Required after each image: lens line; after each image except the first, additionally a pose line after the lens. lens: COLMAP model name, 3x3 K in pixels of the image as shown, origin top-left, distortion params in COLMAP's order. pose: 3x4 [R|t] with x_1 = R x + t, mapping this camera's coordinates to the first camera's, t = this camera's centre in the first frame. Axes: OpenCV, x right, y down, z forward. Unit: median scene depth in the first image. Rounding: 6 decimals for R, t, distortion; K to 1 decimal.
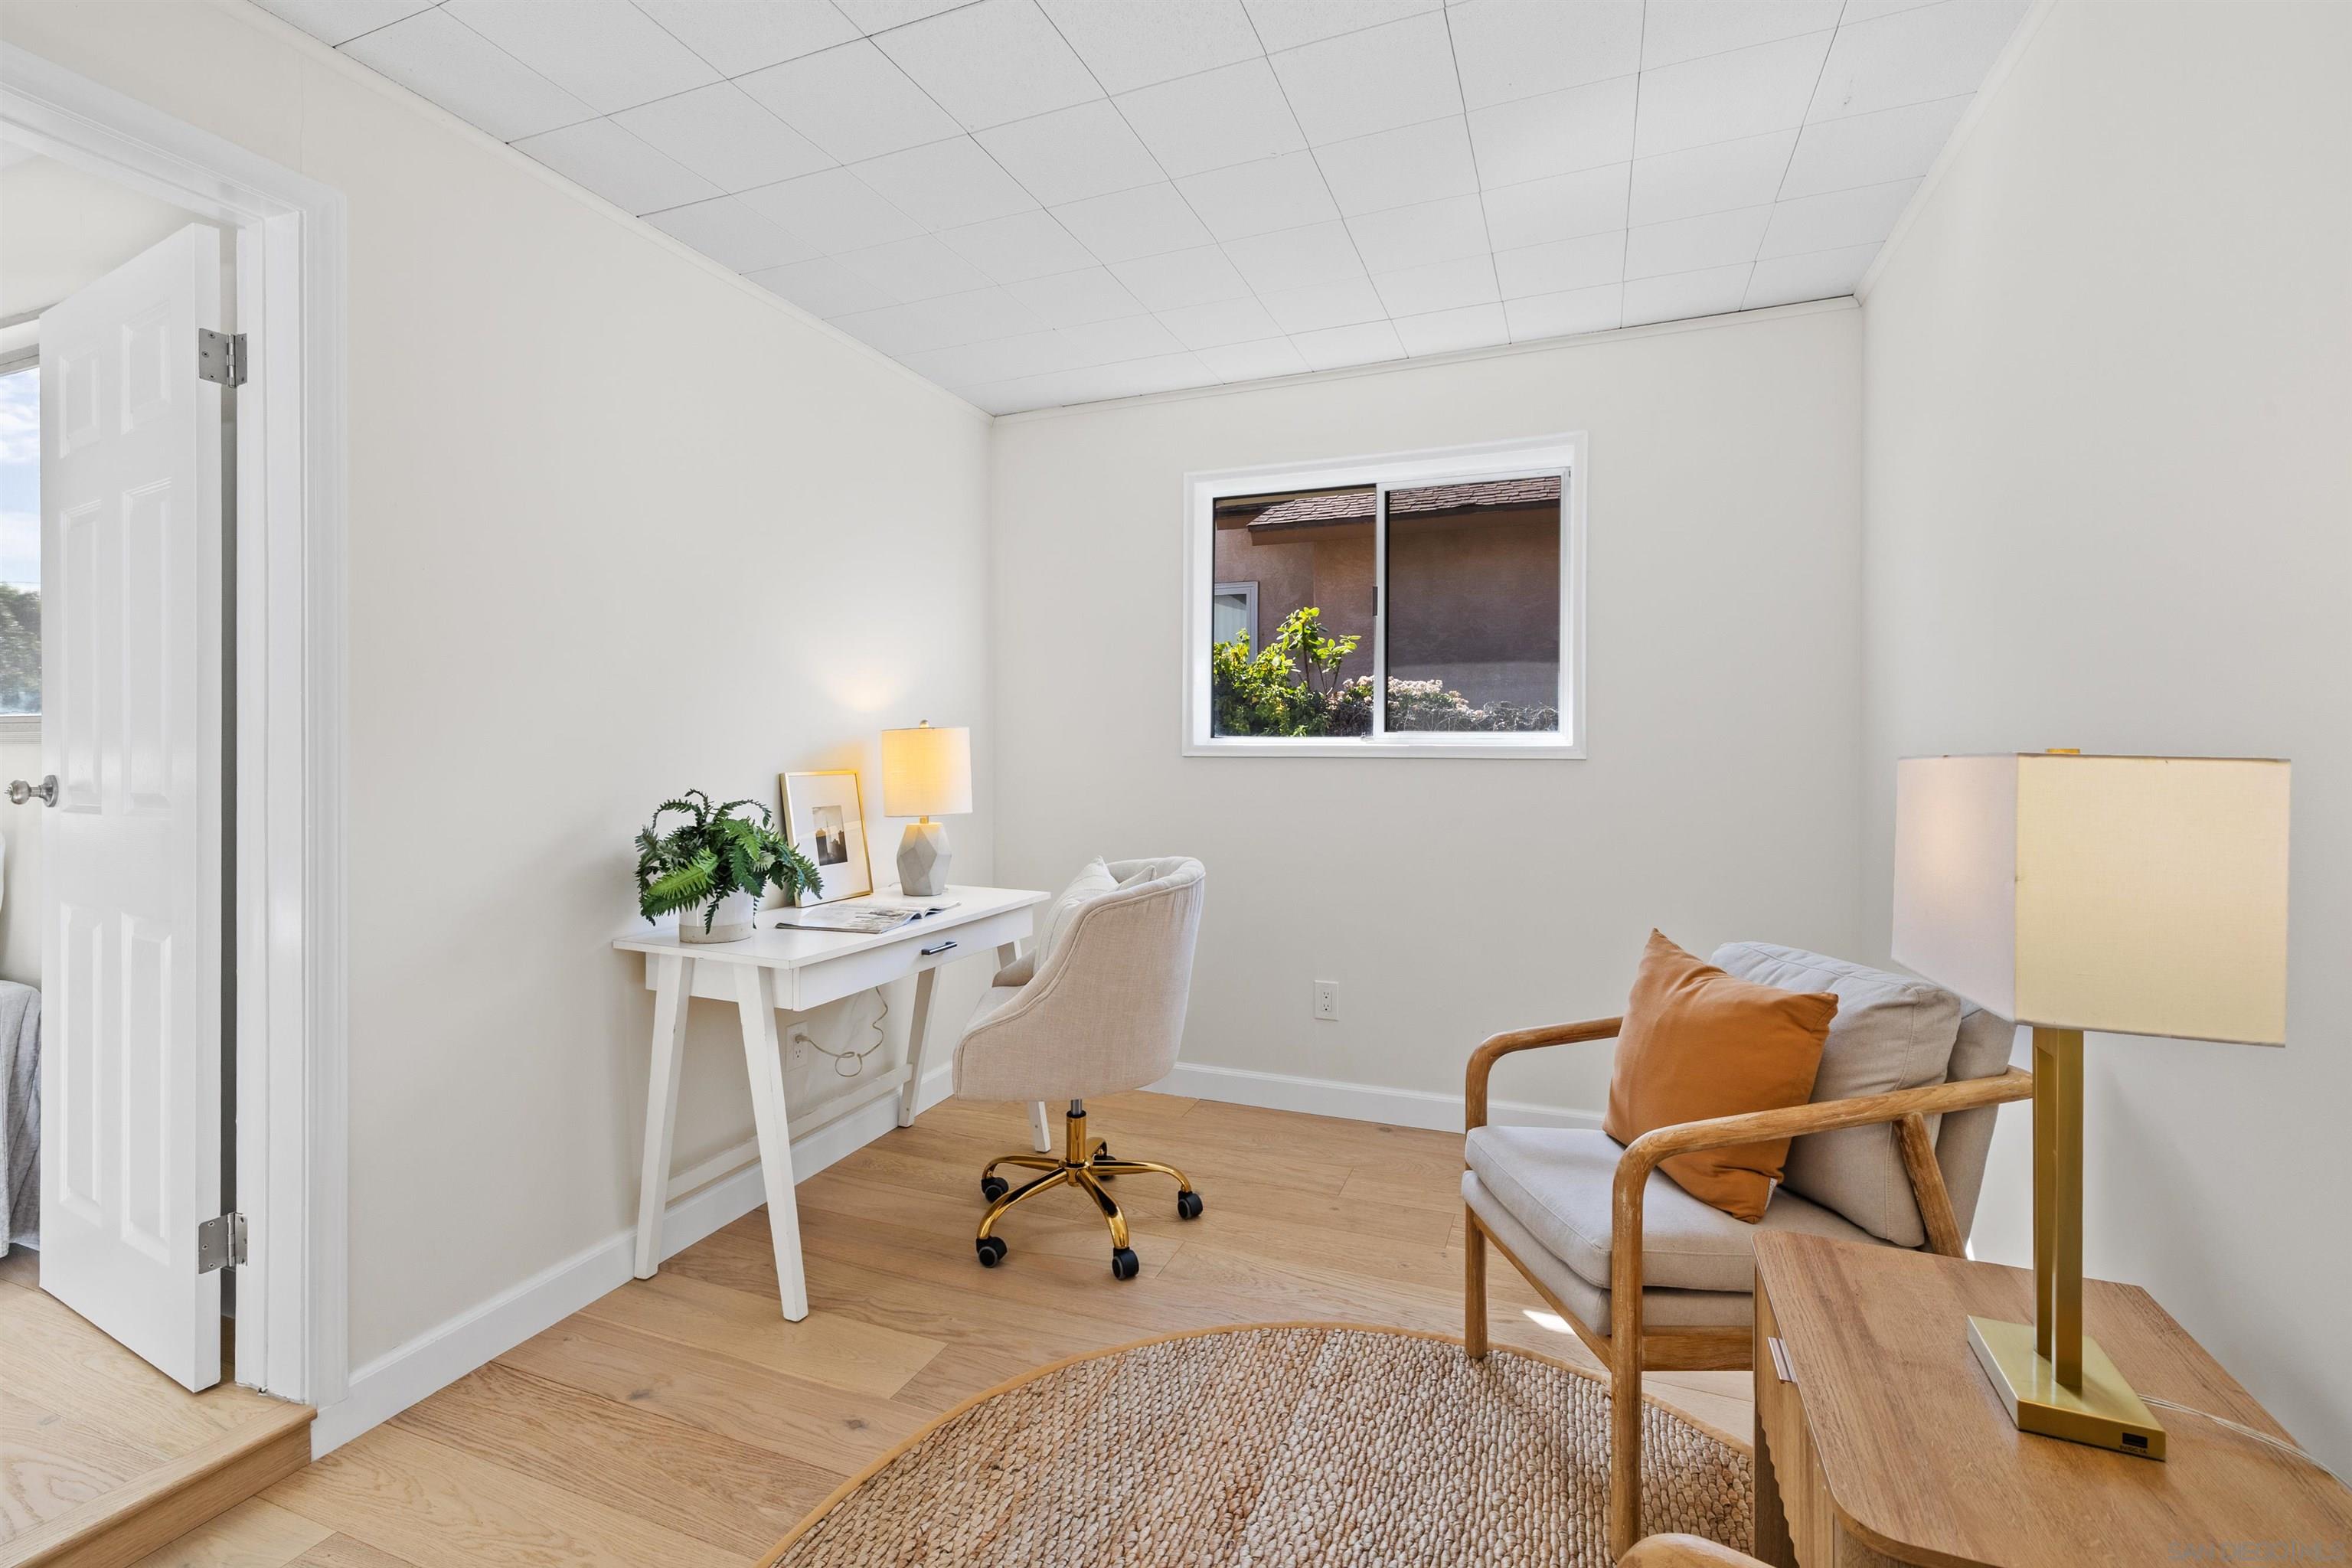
lens RADIAL K [[1028.3, 0, 1172.5], [0, 1028.3, 743.2], [0, 0, 1]] dist [0.003682, 0.000082]
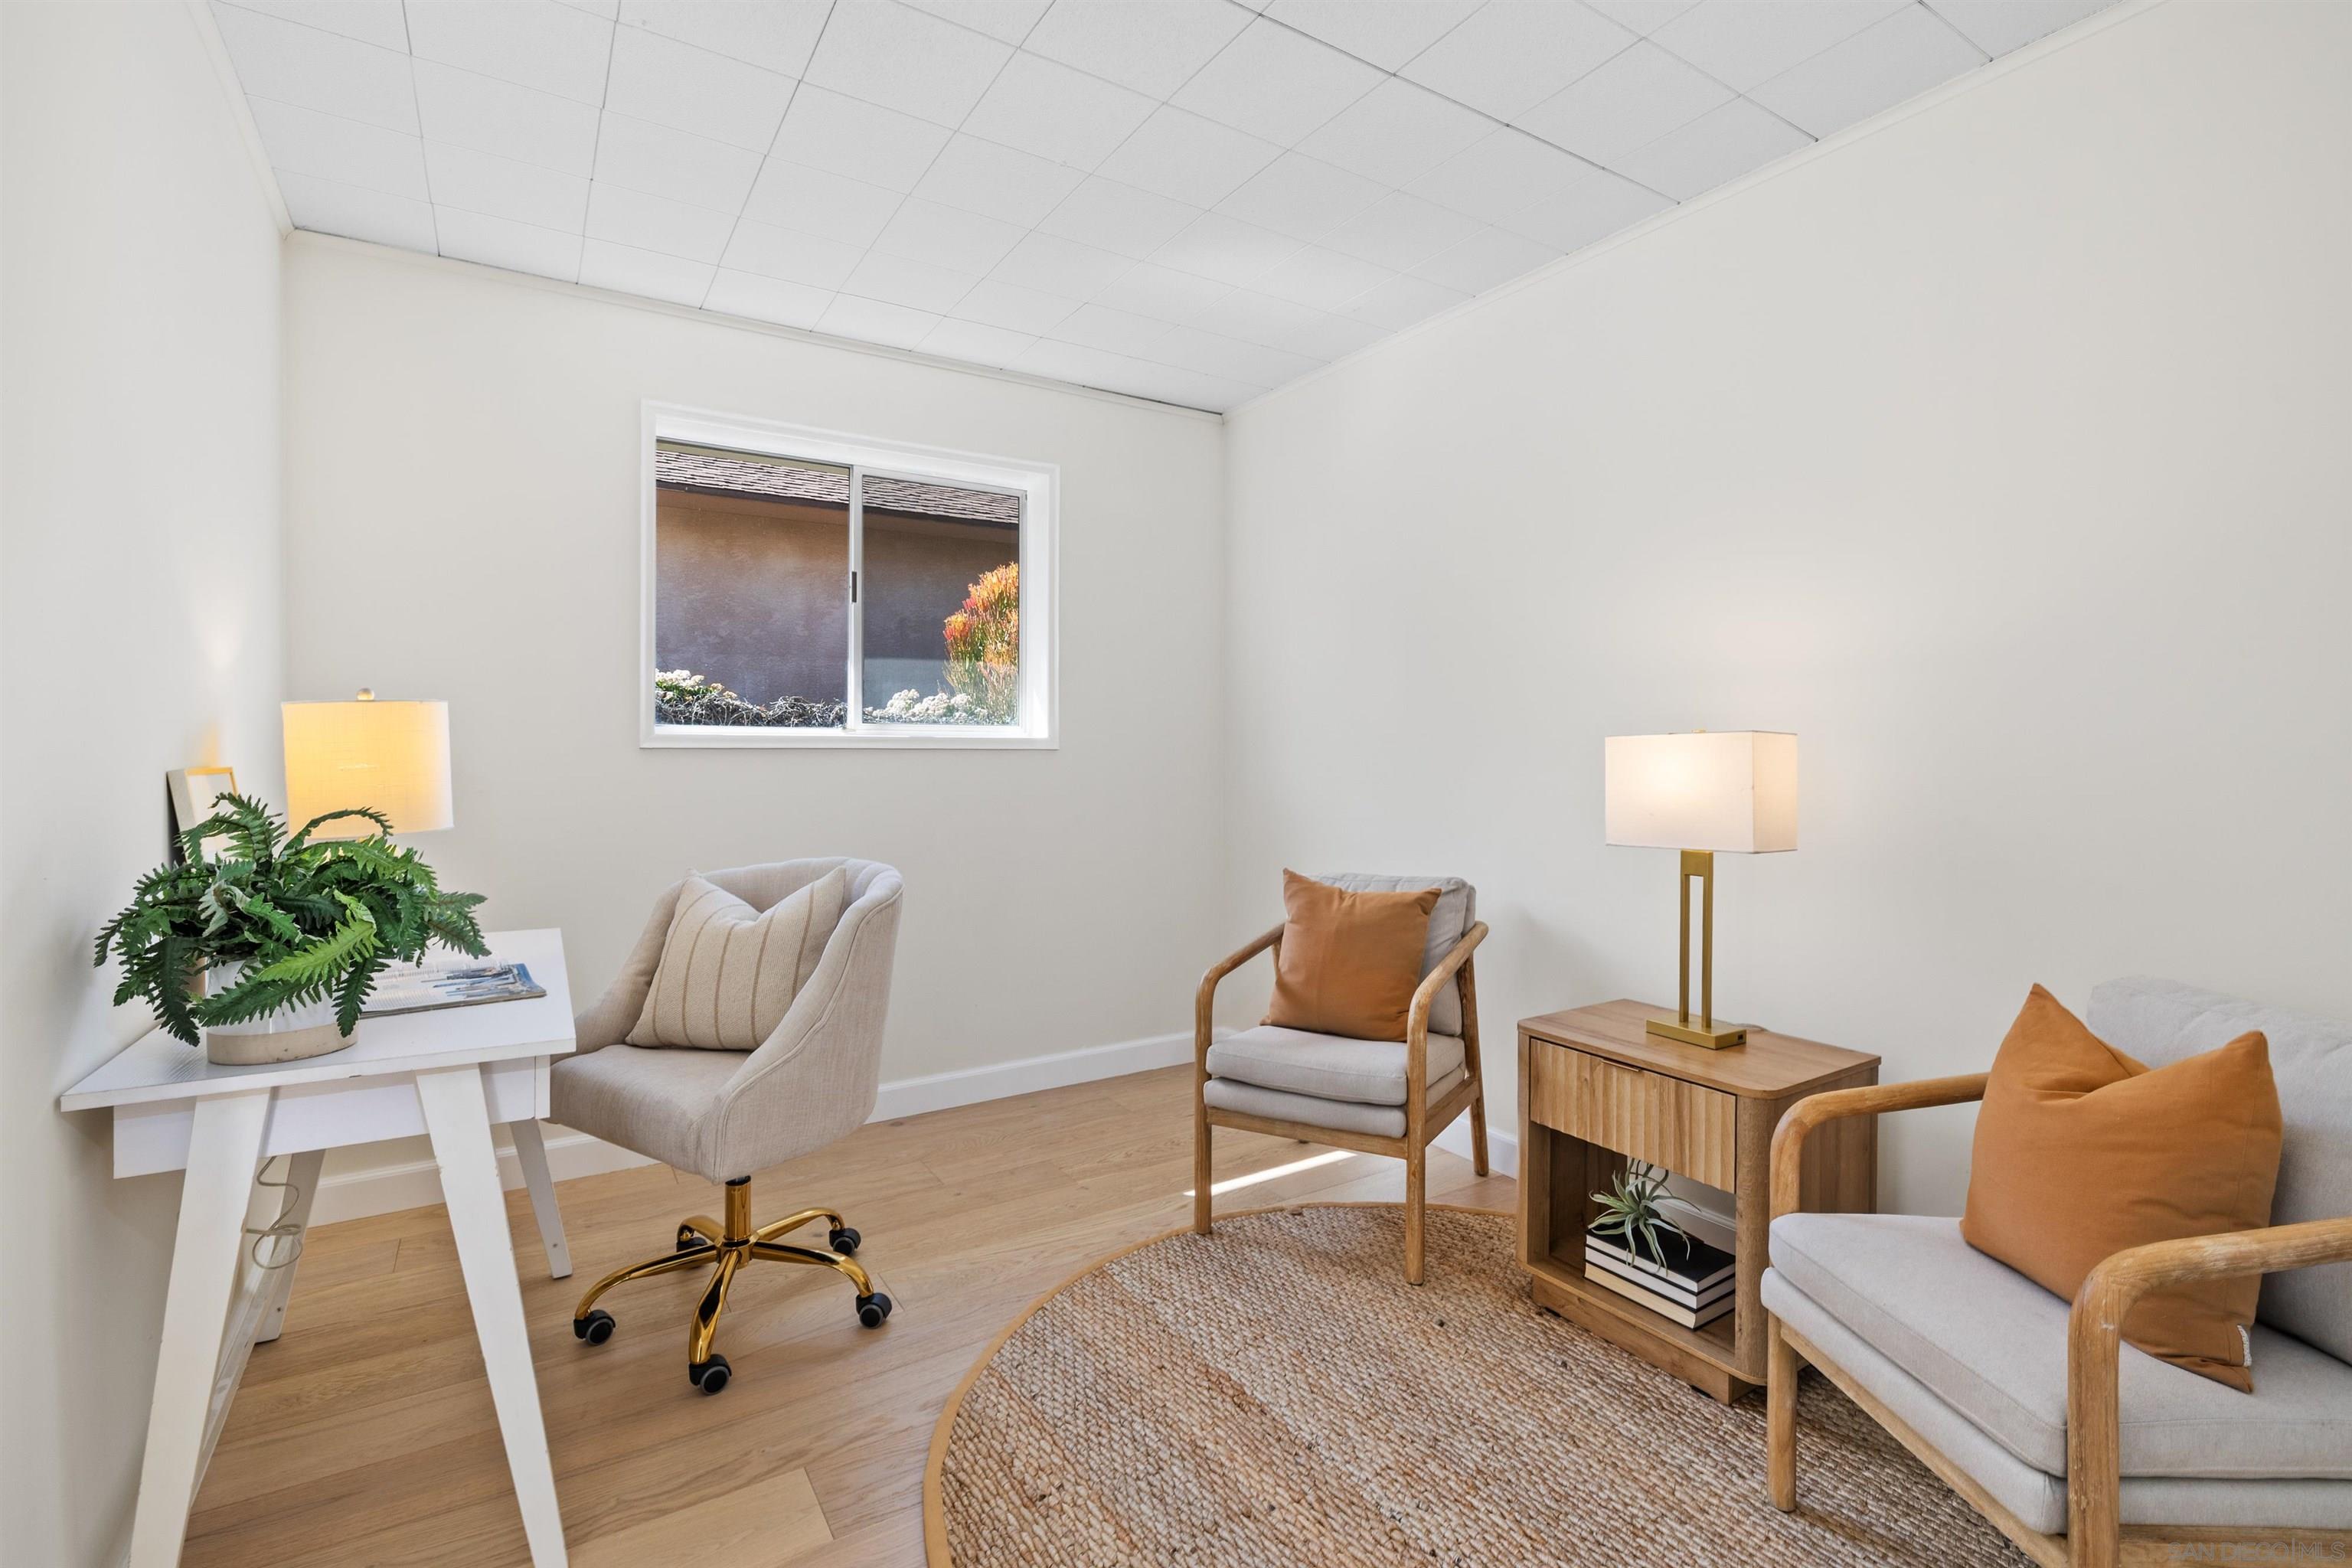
lens RADIAL K [[1071.1, 0, 1176.4], [0, 1071.1, 745.7], [0, 0, 1]] dist [-0.003486, -0.000088]
pose [[0.582951, 0.003753, 0.812498, -0.599936], [-0.002104, 0.999993, -0.003110, 0.017210], [-0.812504, 0.000104, 0.582955, 0.227013]]
